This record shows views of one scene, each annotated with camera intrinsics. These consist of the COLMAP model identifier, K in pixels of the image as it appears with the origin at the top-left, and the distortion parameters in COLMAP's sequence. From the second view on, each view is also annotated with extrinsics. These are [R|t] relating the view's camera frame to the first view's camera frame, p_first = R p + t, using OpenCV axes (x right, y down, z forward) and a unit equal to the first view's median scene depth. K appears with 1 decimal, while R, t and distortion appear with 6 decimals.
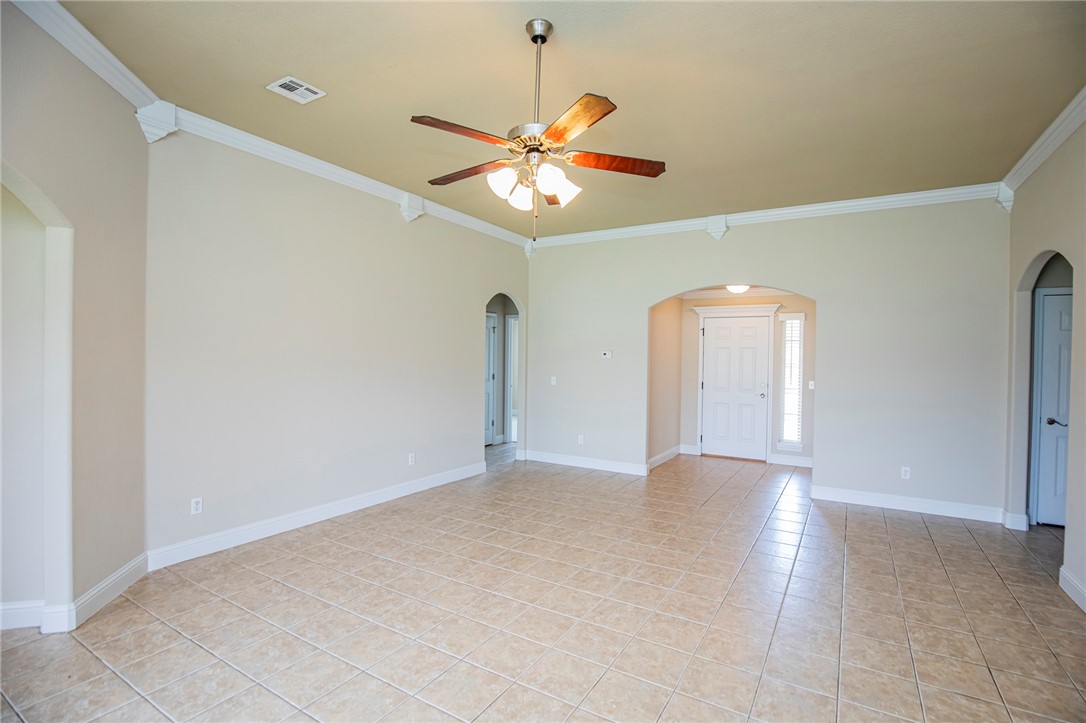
lens RADIAL K [[506.1, 0, 554.5], [0, 506.1, 363.1], [0, 0, 1]] dist [-0.034115, 0.007275]
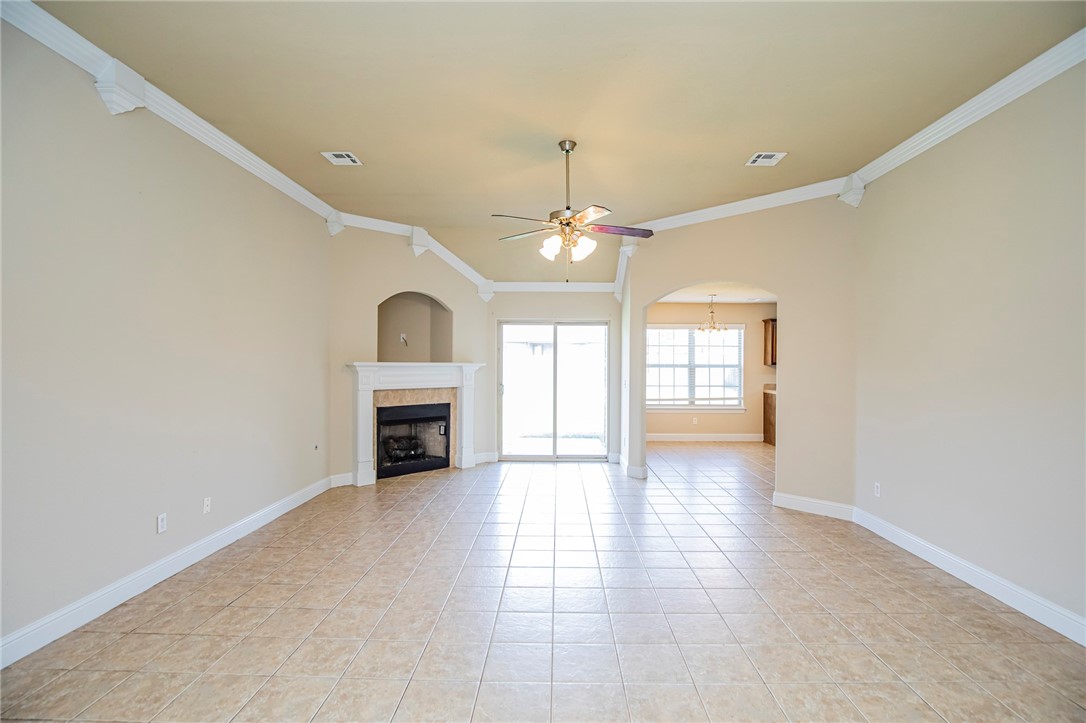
lens RADIAL K [[506.1, 0, 552.9], [0, 506.1, 363.2], [0, 0, 1]] dist [-0.034115, 0.007275]
pose [[-0.865755, -0.017630, -0.500158, 0.438126], [-0.025030, 0.999654, 0.008089, -0.001786], [0.499842, 0.019522, -0.865896, 1.318107]]
